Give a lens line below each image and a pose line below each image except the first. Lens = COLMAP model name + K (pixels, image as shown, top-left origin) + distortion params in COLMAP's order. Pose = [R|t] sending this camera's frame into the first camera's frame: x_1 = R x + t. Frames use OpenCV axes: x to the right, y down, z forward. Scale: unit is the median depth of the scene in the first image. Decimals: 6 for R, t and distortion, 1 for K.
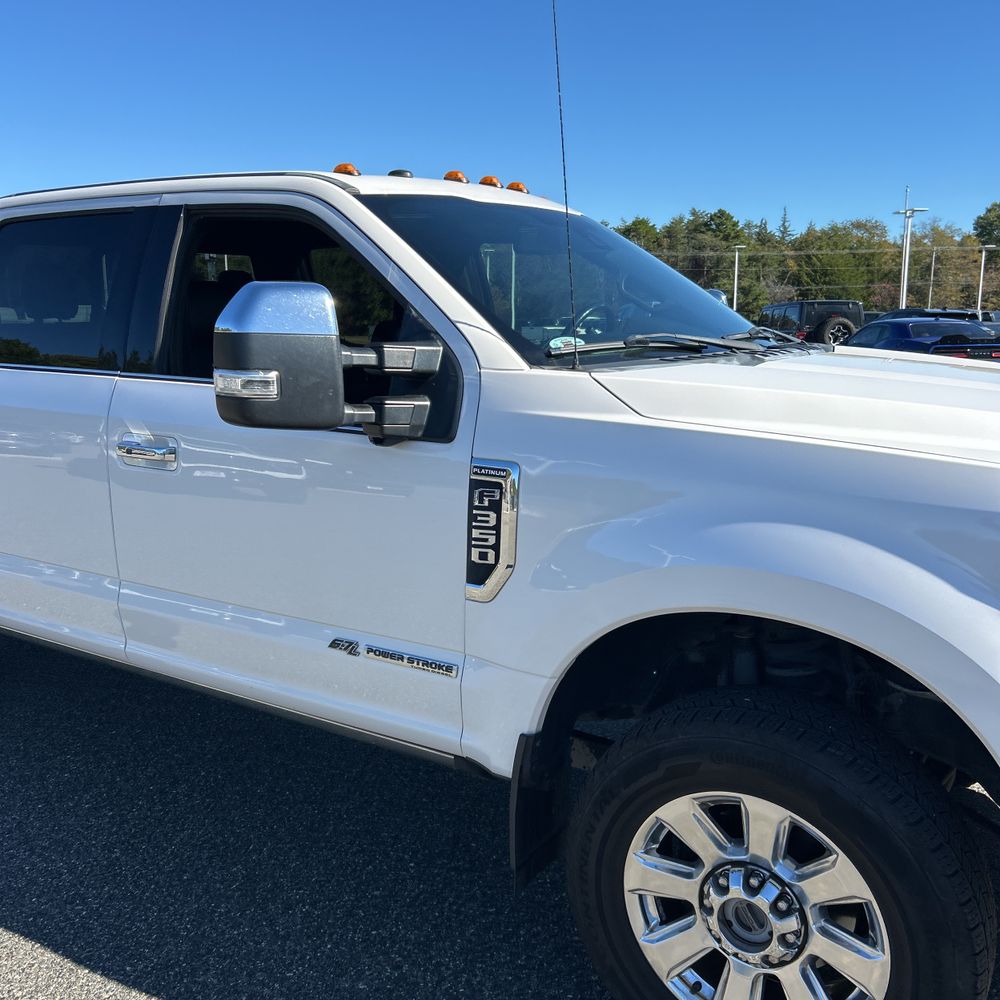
lens RADIAL K [[1013.0, 0, 485.9], [0, 1013.0, 495.8], [0, 0, 1]] dist [0.097407, -0.152007]
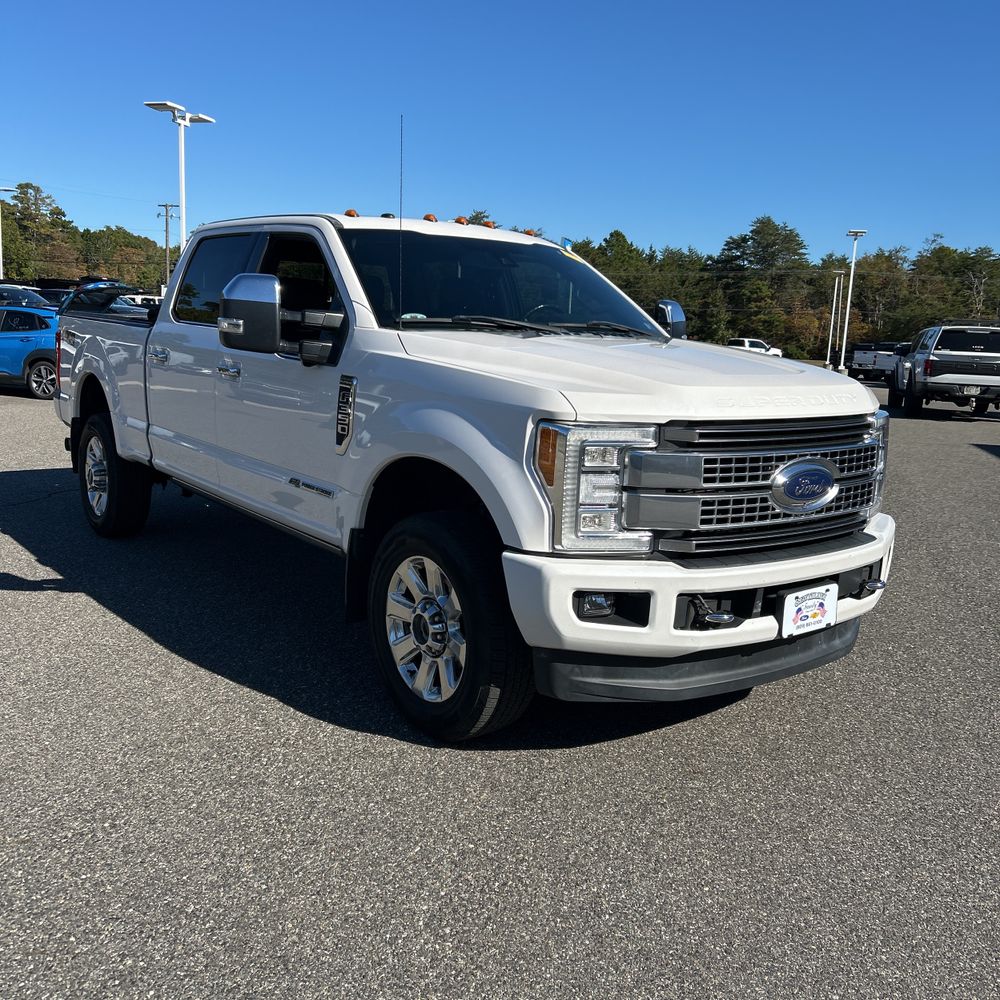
lens RADIAL K [[1013.0, 0, 485.9], [0, 1013.0, 495.8], [0, 0, 1]] dist [0.097407, -0.152007]
pose [[0.939336, 0.105758, -0.326287, 0.794461], [-0.111586, 0.993754, 0.000860, 0.139344], [0.324340, 0.035601, 0.945270, -0.596992]]
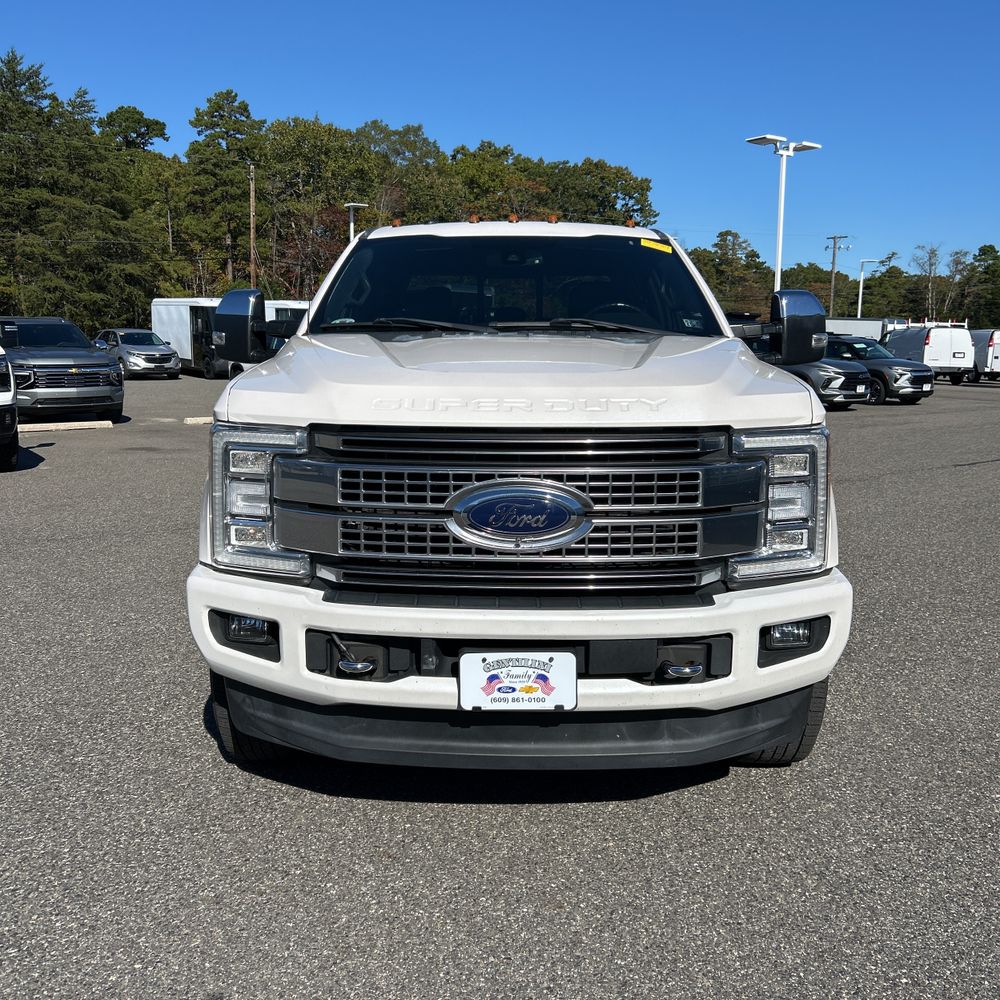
lens RADIAL K [[1020.1, 0, 503.6], [0, 1020.1, 487.6], [0, 0, 1]] dist [0.056085, -0.028432]
pose [[0.532241, 0.134998, -0.835760, 1.675380], [-0.164232, 0.984915, 0.054501, -0.015498], [0.830510, 0.108251, 0.546383, 0.321407]]
